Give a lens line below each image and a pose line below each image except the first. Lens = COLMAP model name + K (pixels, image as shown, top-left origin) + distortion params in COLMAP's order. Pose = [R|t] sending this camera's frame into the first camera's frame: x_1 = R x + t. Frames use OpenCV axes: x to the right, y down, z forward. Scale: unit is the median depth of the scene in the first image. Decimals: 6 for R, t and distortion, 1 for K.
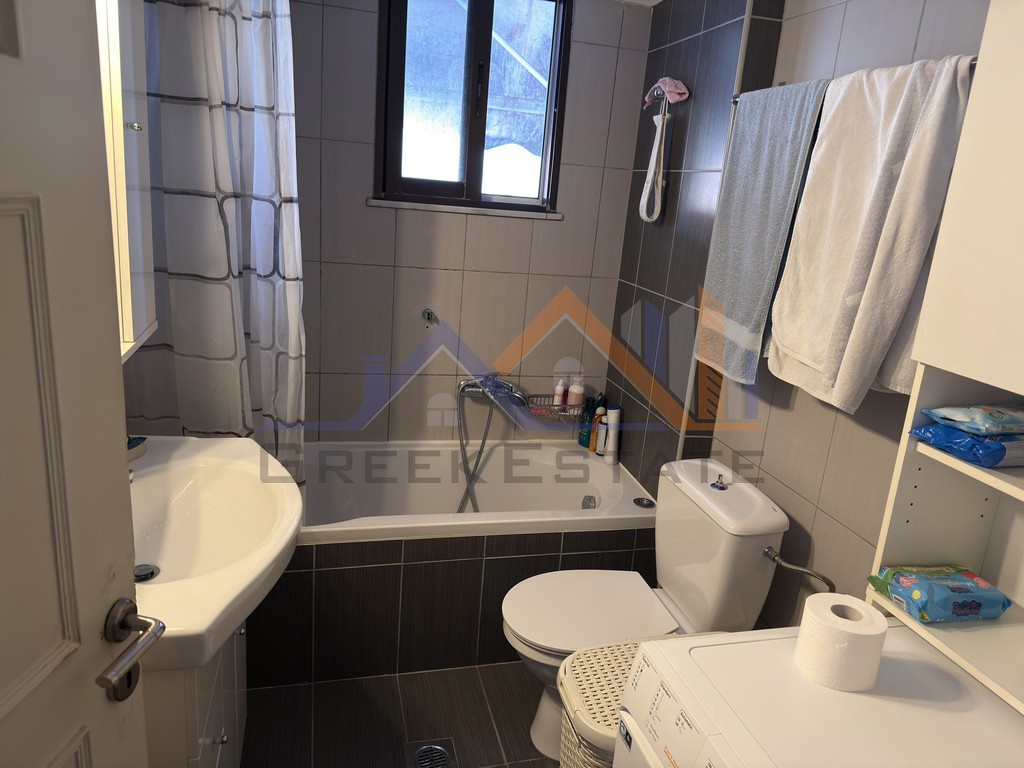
lens RADIAL K [[710.9, 0, 519.0], [0, 710.9, 380.8], [0, 0, 1]] dist [0.079470, -0.127108]
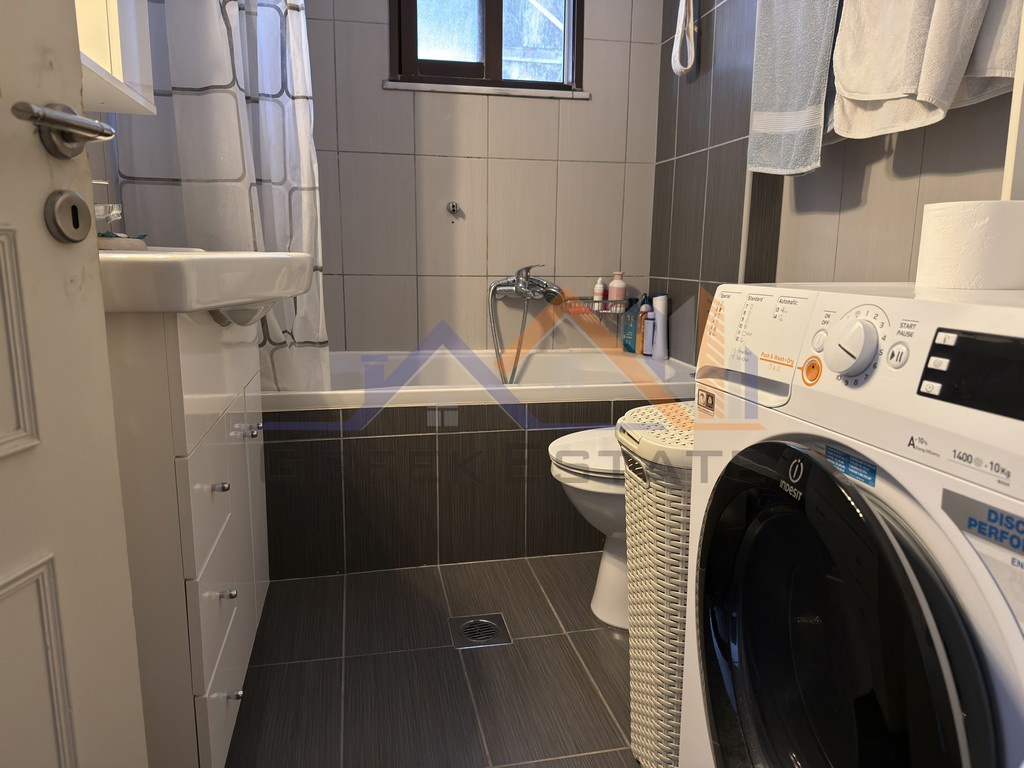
lens RADIAL K [[719.4, 0, 512.0], [0, 719.4, 384.0], [0, 0, 1]] dist [0.000326, -0.005539]
pose [[0.996254, -0.062059, -0.060223, -0.008427], [0.057031, 0.995008, -0.081894, 0.246272], [0.065004, 0.078152, 0.994820, 0.089982]]
